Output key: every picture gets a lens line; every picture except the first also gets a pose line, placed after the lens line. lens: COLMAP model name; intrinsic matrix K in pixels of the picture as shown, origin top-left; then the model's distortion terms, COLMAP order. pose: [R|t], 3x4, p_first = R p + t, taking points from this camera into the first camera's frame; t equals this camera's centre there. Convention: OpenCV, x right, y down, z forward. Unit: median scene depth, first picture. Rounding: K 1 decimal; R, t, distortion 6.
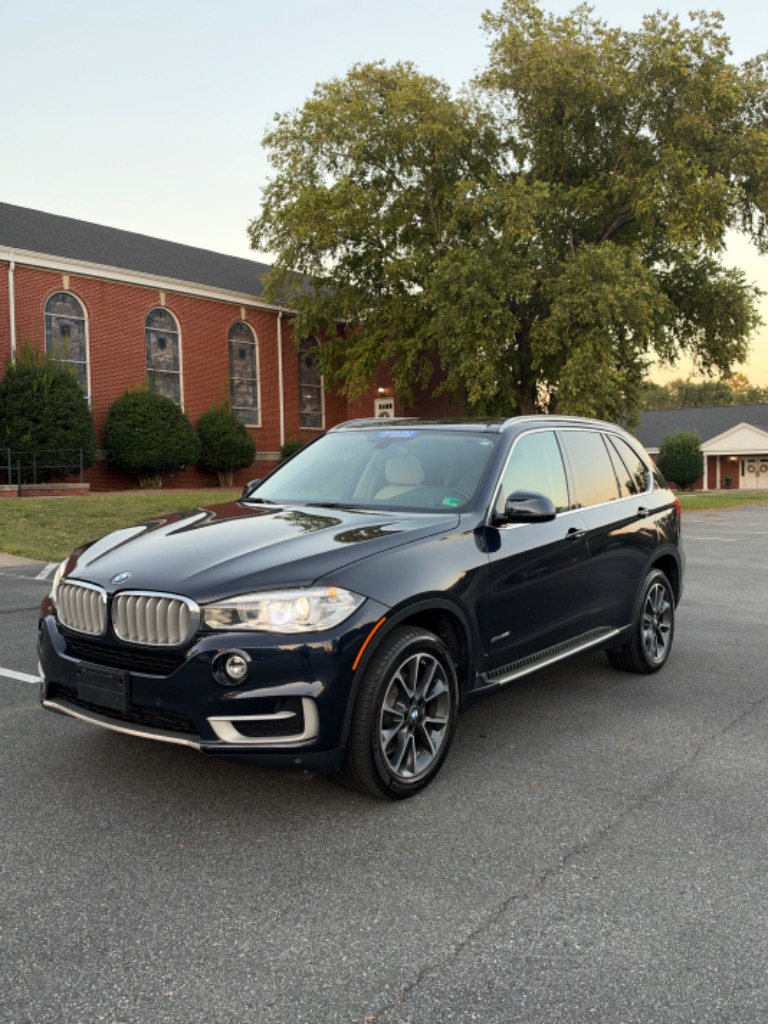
lens RADIAL K [[922.1, 0, 393.1], [0, 922.1, 517.7], [0, 0, 1]] dist [0.036411, -0.029870]
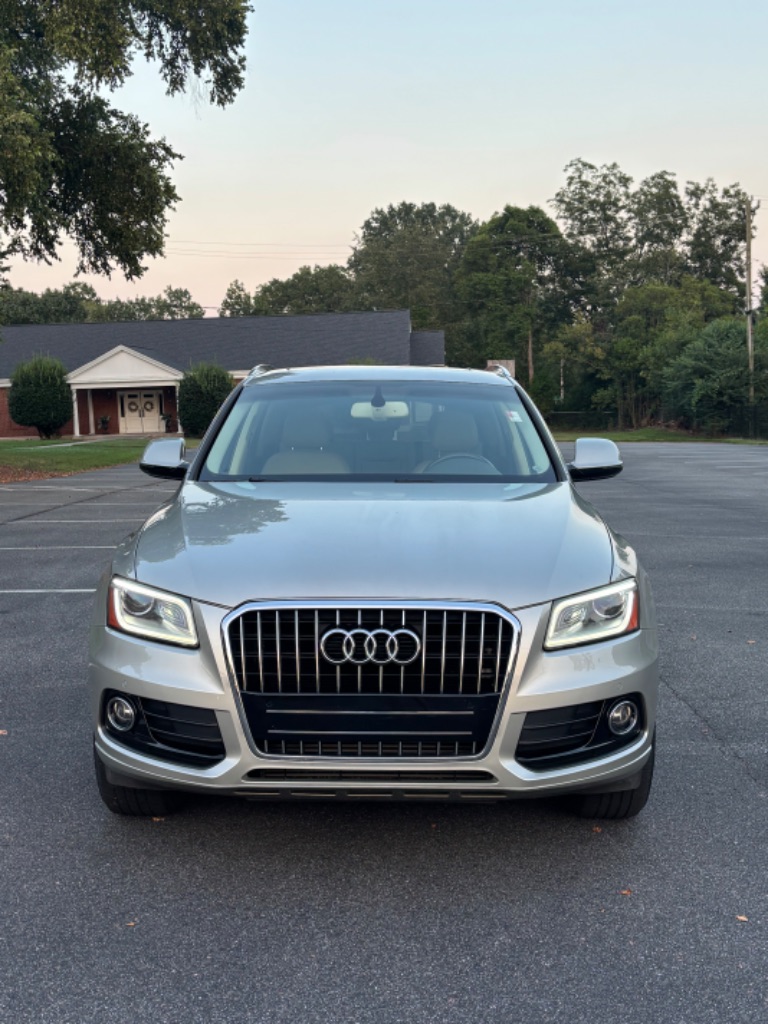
lens RADIAL K [[1185.5, 0, 373.9], [0, 1185.5, 501.1], [0, 0, 1]] dist [0.027274, 0.000000]
pose [[0.826976, -0.062649, 0.558736, 0.006002], [0.048024, 0.998012, 0.040822, -0.011584], [-0.560183, -0.006926, 0.828340, 0.167725]]
